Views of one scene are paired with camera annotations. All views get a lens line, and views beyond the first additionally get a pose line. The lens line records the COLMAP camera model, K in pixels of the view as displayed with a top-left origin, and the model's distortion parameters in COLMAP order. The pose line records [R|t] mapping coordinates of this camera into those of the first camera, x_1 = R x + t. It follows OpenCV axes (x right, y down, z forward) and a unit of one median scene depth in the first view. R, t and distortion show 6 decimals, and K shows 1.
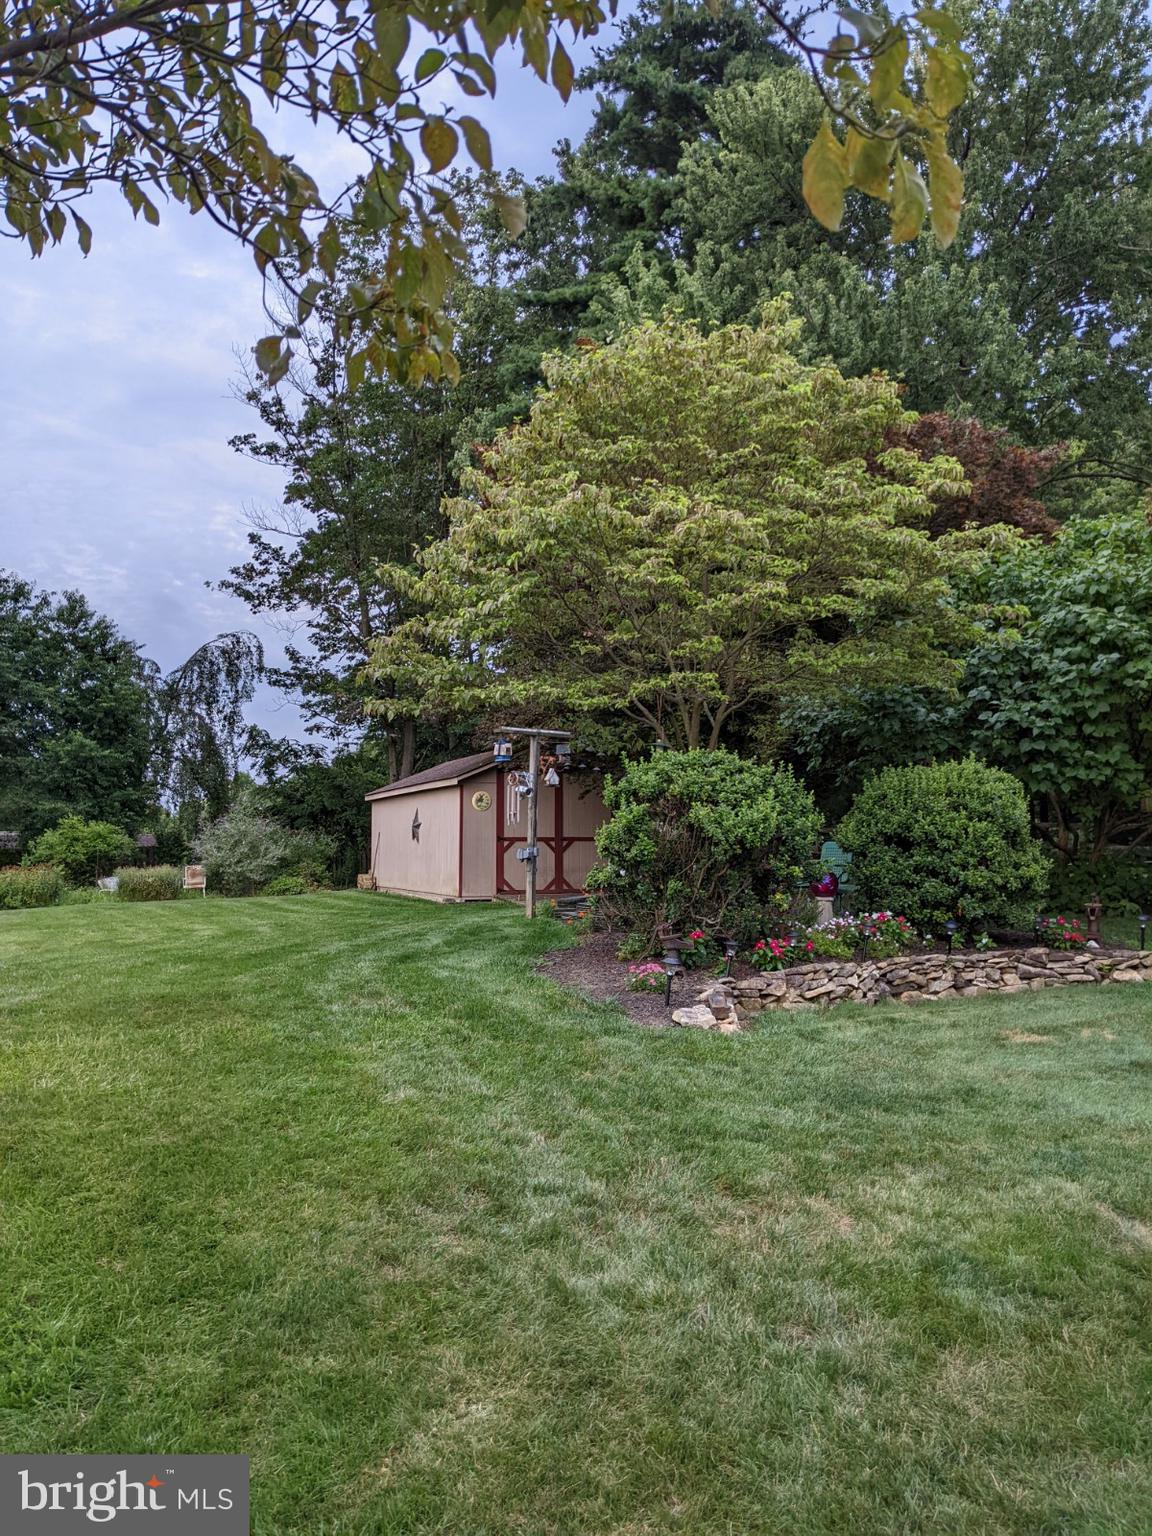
lens RADIAL K [[1282.6, 0, 559.6], [0, 1282.6, 756.5], [0, 0, 1]] dist [0.060383, -0.102731]
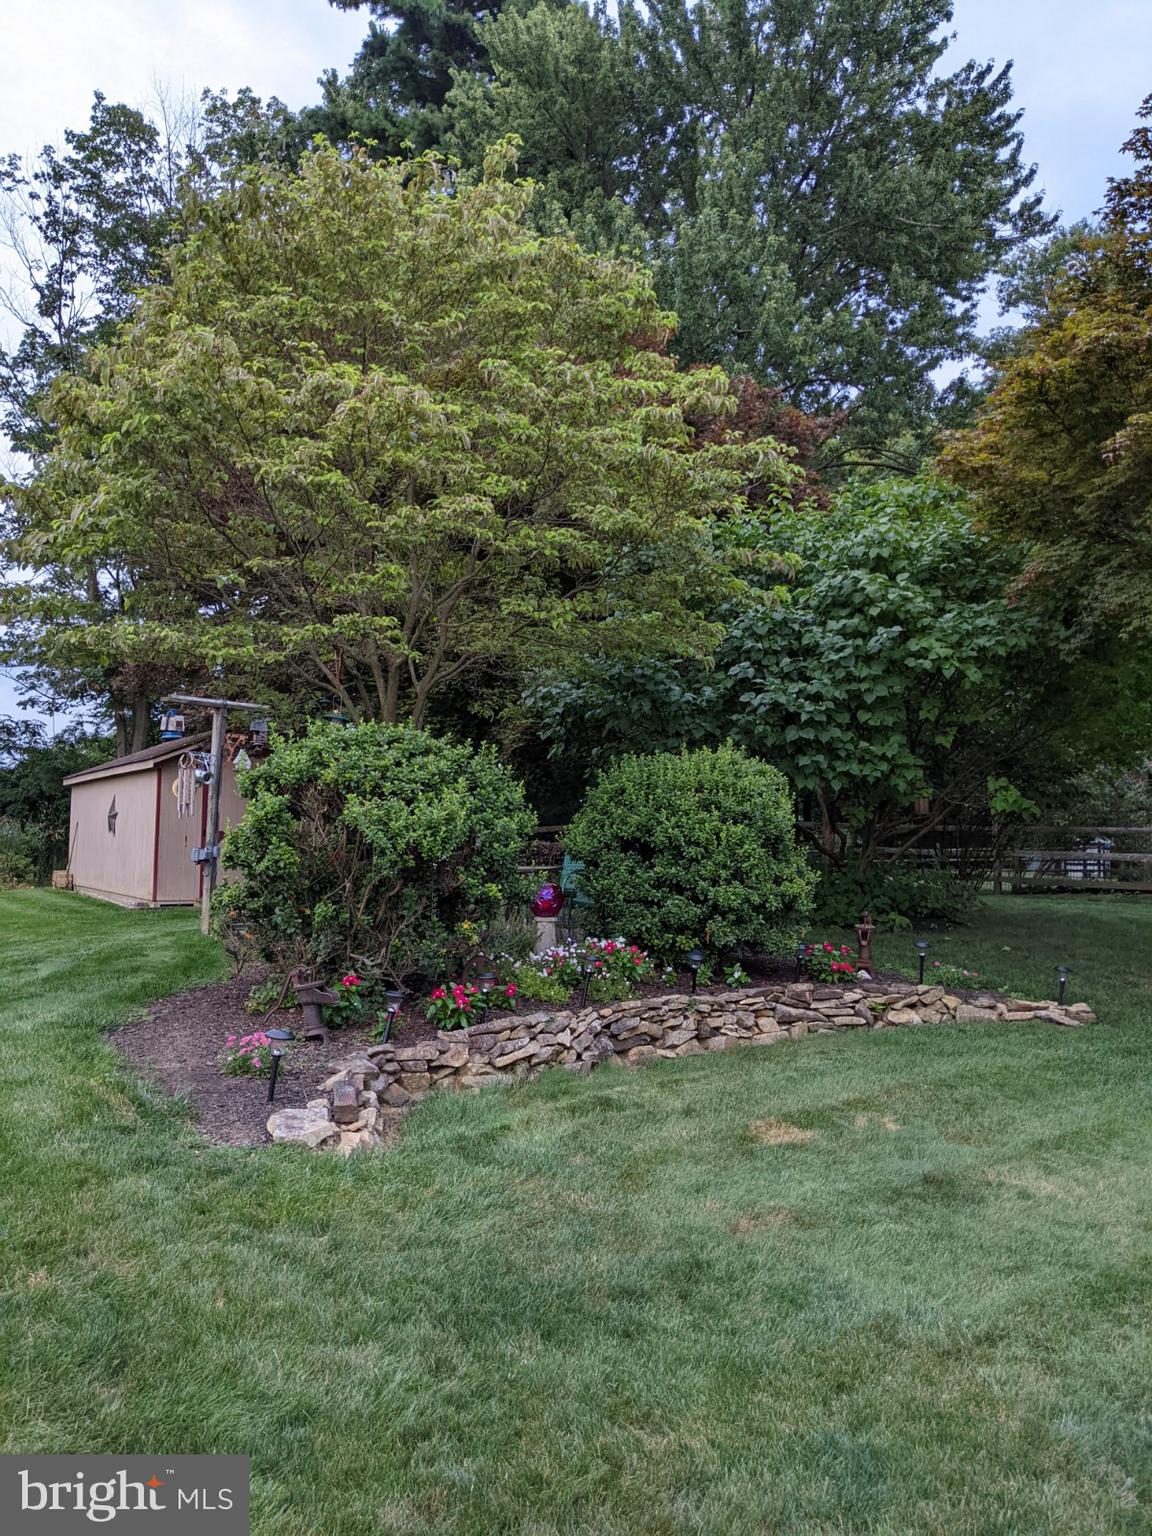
lens RADIAL K [[1282.6, 0, 571.5], [0, 1282.6, 772.5], [0, 0, 1]] dist [0.060383, -0.102731]
pose [[0.984065, 0.021361, 0.176520, 0.073535], [-0.024775, 0.999546, 0.017162, 0.006144], [-0.176073, -0.021262, 0.984147, 0.205098]]
